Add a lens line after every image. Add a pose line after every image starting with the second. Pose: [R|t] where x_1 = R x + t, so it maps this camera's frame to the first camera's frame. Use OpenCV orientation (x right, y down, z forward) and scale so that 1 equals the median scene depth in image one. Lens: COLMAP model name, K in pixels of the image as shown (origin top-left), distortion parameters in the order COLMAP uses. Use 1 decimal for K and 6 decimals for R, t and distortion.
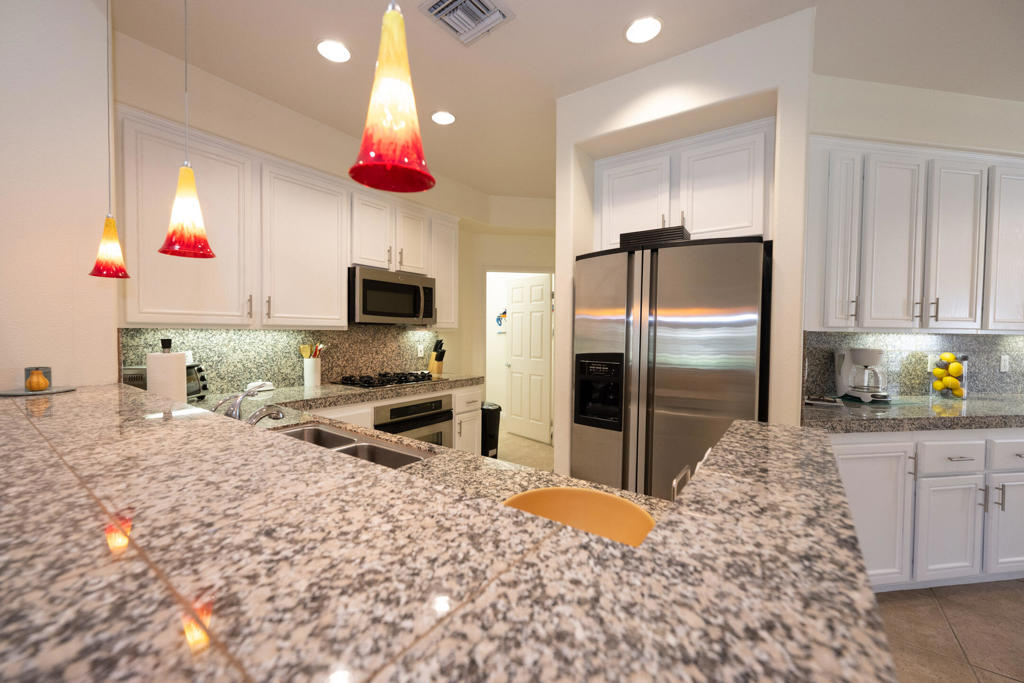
lens RADIAL K [[402.0, 0, 508.8], [0, 402.0, 342.4], [0, 0, 1]] dist [-0.001492, 0.000040]
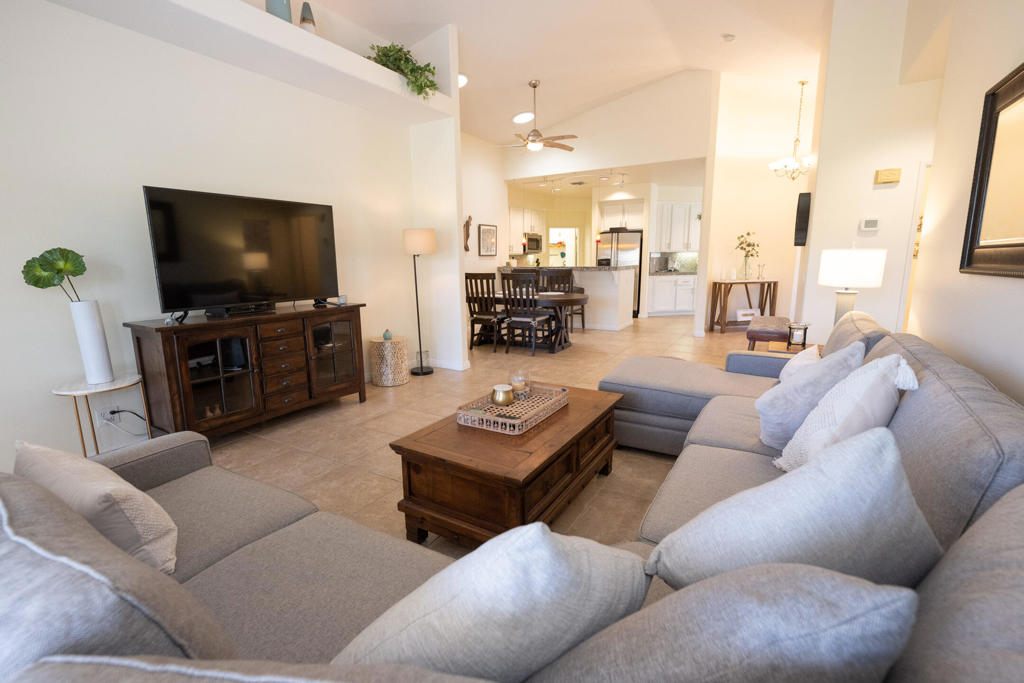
lens RADIAL K [[459.2, 0, 512.0], [0, 459.2, 341.5], [0, 0, 1]] dist [-0.000567, -0.000042]
pose [[0.994646, -0.038814, 0.095774, -0.991969], [0.023506, 0.987467, 0.156068, 0.088609], [-0.100631, -0.152981, 0.983092, -3.019086]]
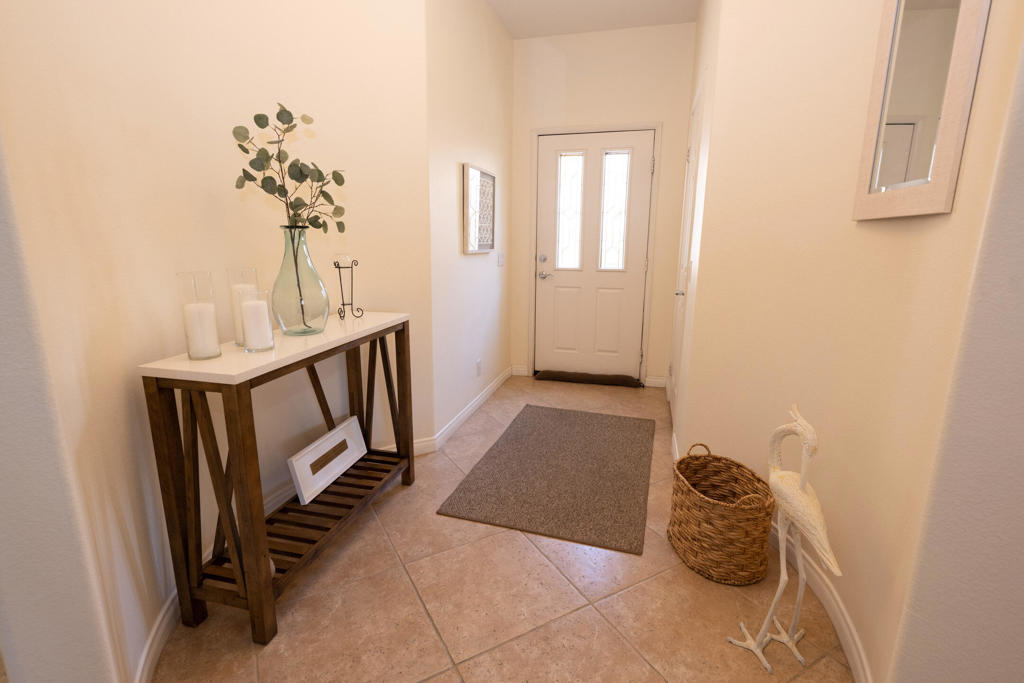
lens RADIAL K [[488.6, 0, 512.0], [0, 488.6, 341.5], [0, 0, 1]] dist [0.000949, 0.000144]
pose [[0.414908, -0.200901, 0.887406, 0.382247], [0.021214, 0.977189, 0.211308, 0.060581], [-0.909616, -0.068848, 0.409706, -0.612726]]
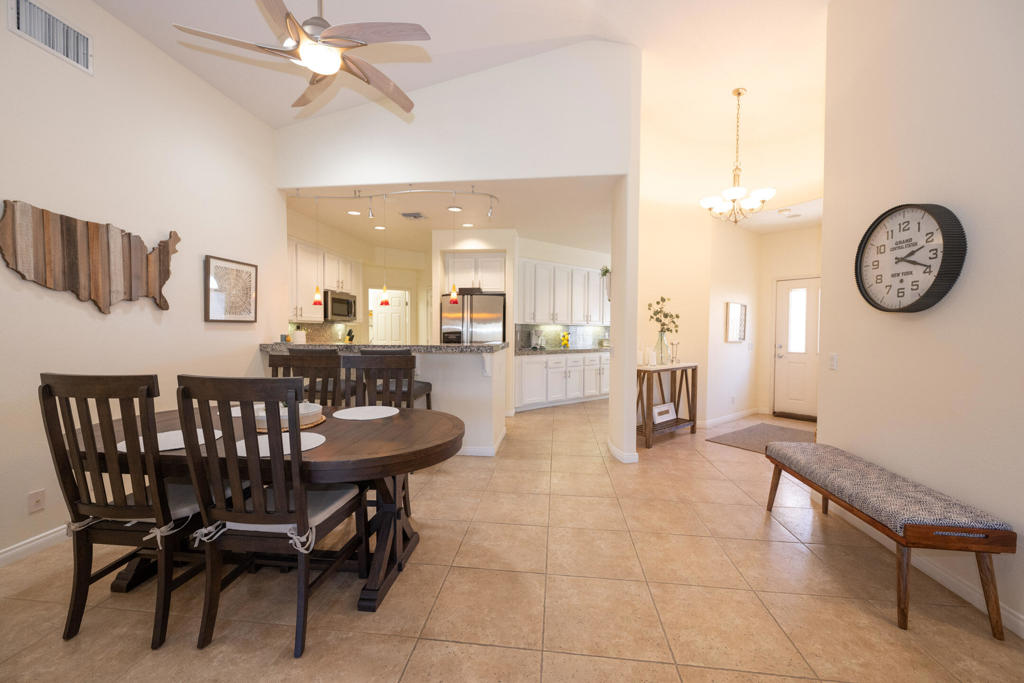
lens RADIAL K [[402.0, 0, 508.8], [0, 402.0, 342.4], [0, 0, 1]] dist [-0.001492, 0.000040]
pose [[0.873629, -0.019746, 0.486191, -0.657818], [0.014666, 0.999791, 0.014251, 0.056454], [-0.486371, -0.005320, 0.873736, -1.340201]]
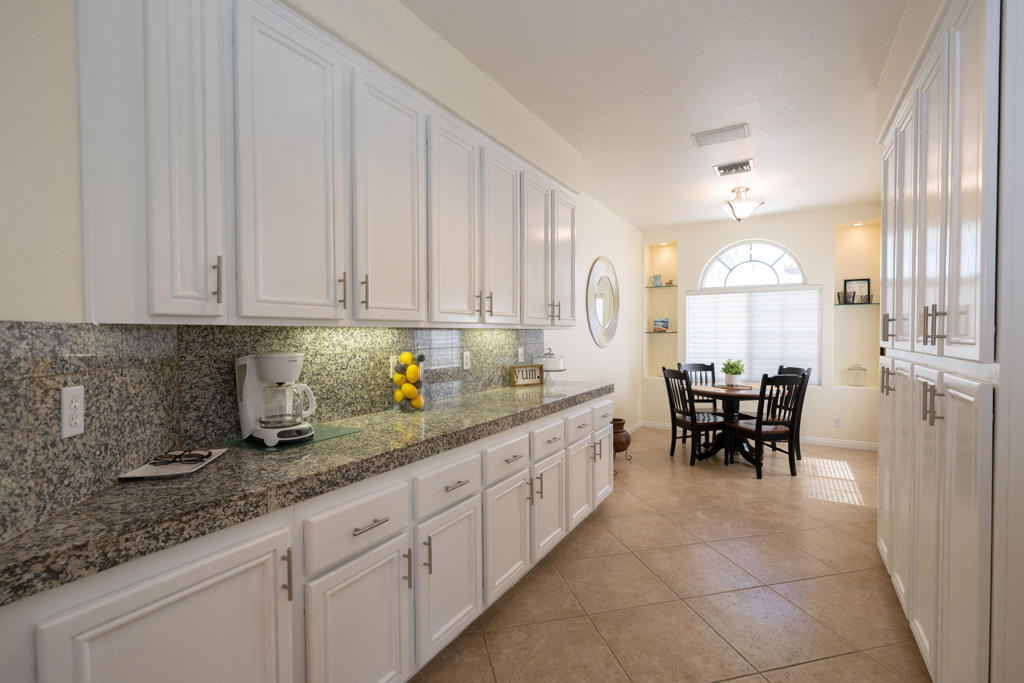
lens RADIAL K [[459.2, 0, 512.0], [0, 459.2, 341.5], [0, 0, 1]] dist [-0.000567, -0.000042]
pose [[0.647636, -0.031584, 0.761295, 0.584765], [0.029800, 0.999426, 0.016112, -0.003083], [-0.761367, 0.012252, 0.648205, 0.287377]]
